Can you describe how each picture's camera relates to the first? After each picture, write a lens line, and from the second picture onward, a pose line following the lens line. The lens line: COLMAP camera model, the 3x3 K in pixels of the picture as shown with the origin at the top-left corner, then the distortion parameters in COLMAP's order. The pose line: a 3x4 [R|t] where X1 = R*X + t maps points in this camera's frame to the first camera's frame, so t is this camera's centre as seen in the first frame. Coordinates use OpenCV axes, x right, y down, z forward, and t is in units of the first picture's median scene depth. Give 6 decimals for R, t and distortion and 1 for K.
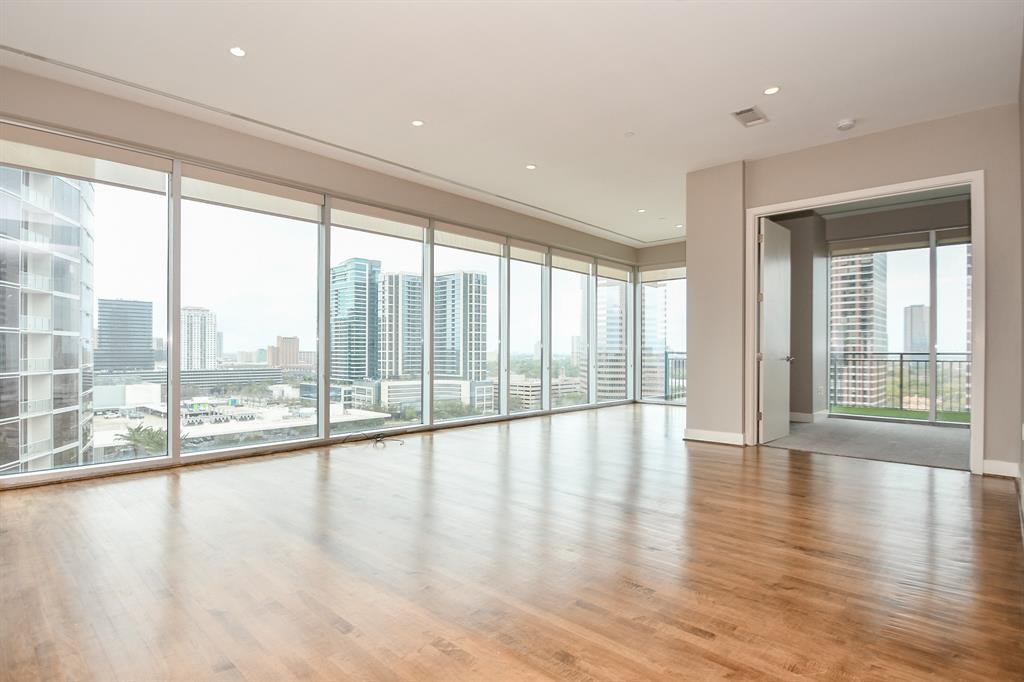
lens RADIAL K [[518.8, 0, 489.8], [0, 518.8, 351.3], [0, 0, 1]] dist [-0.005049, -0.008707]
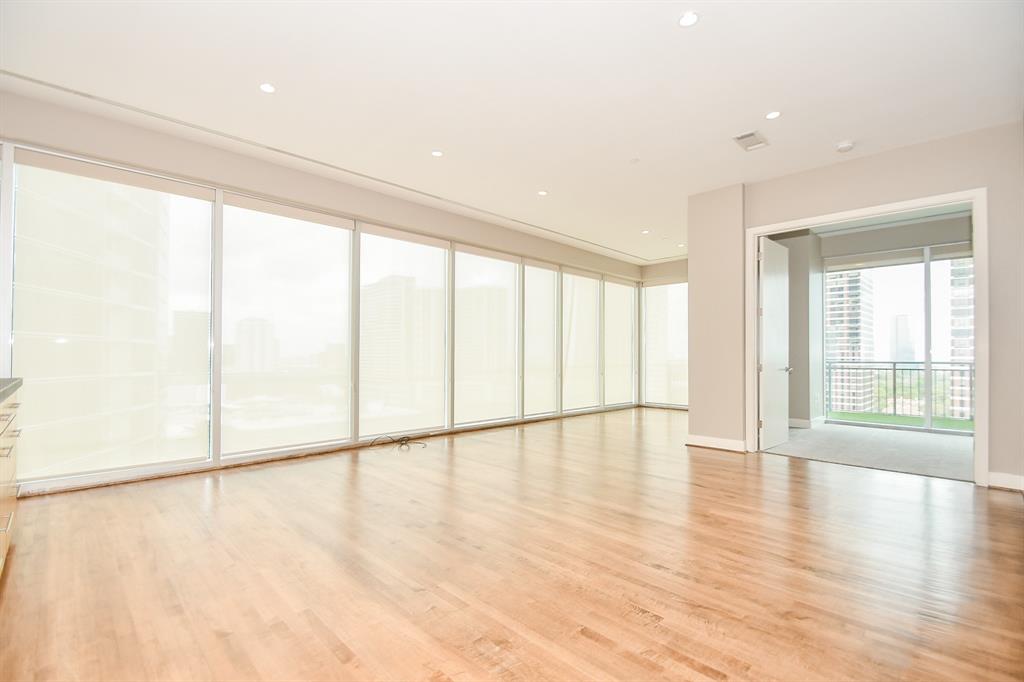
lens RADIAL K [[454.5, 0, 491.8], [0, 454.5, 351.9], [0, 0, 1]] dist [0.008373, -0.010221]
pose [[0.999144, 0.000572, -0.041373, 0.014607], [-0.000926, 0.999963, -0.008552, -0.016401], [0.041367, 0.008583, 0.999107, 0.055555]]
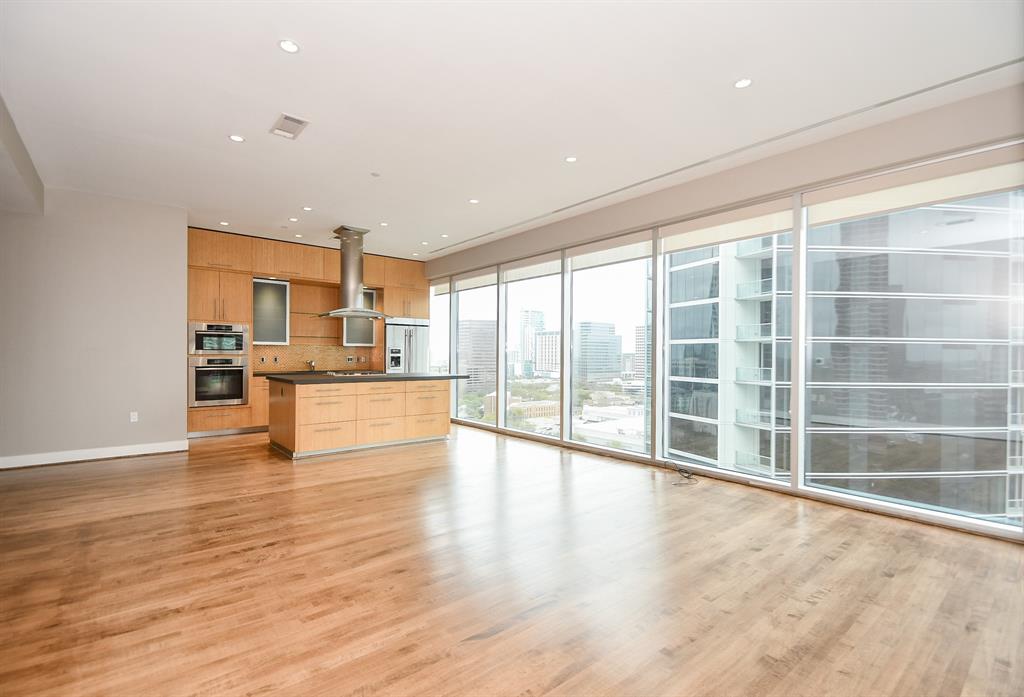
lens RADIAL K [[467.6, 0, 511.9], [0, 467.6, 359.2], [0, 0, 1]] dist [-0.002166, 0.000213]
pose [[-0.099318, 0.007506, -0.995027, 0.795290], [-0.006891, 0.999942, 0.008231, -0.048627], [0.995032, 0.007674, -0.099260, 0.972297]]
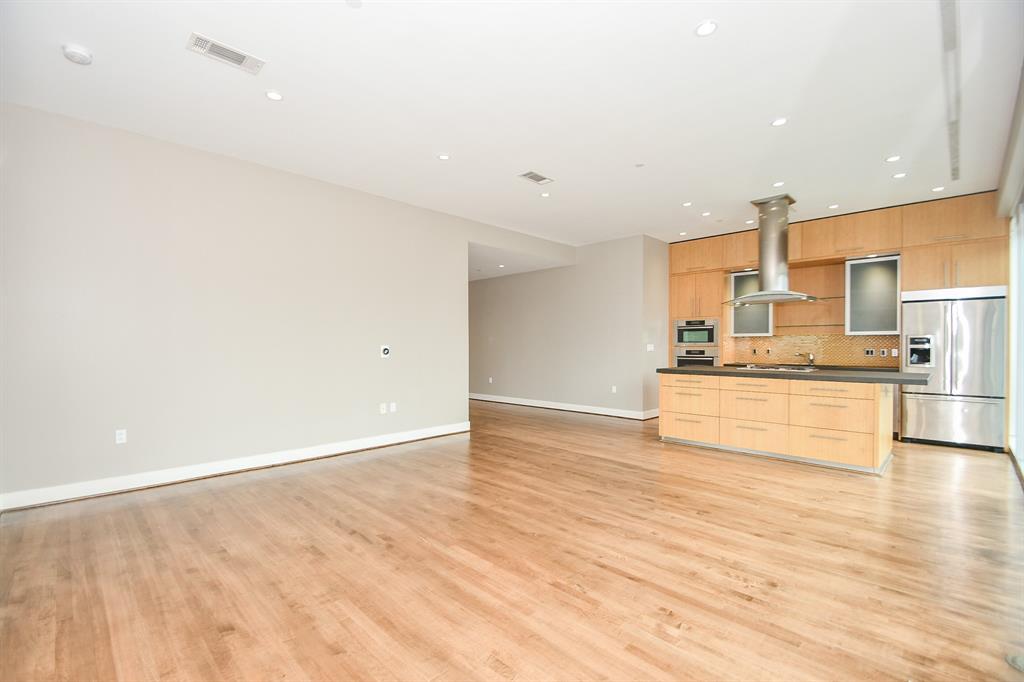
lens RADIAL K [[454.5, 0, 494.3], [0, 454.5, 349.5], [0, 0, 1]] dist [0.008373, -0.010221]
pose [[-0.999676, -0.003443, 0.025219, 0.107376], [-0.003194, 0.999946, 0.009933, -0.047068], [-0.025251, 0.009849, -0.999633, 1.571221]]
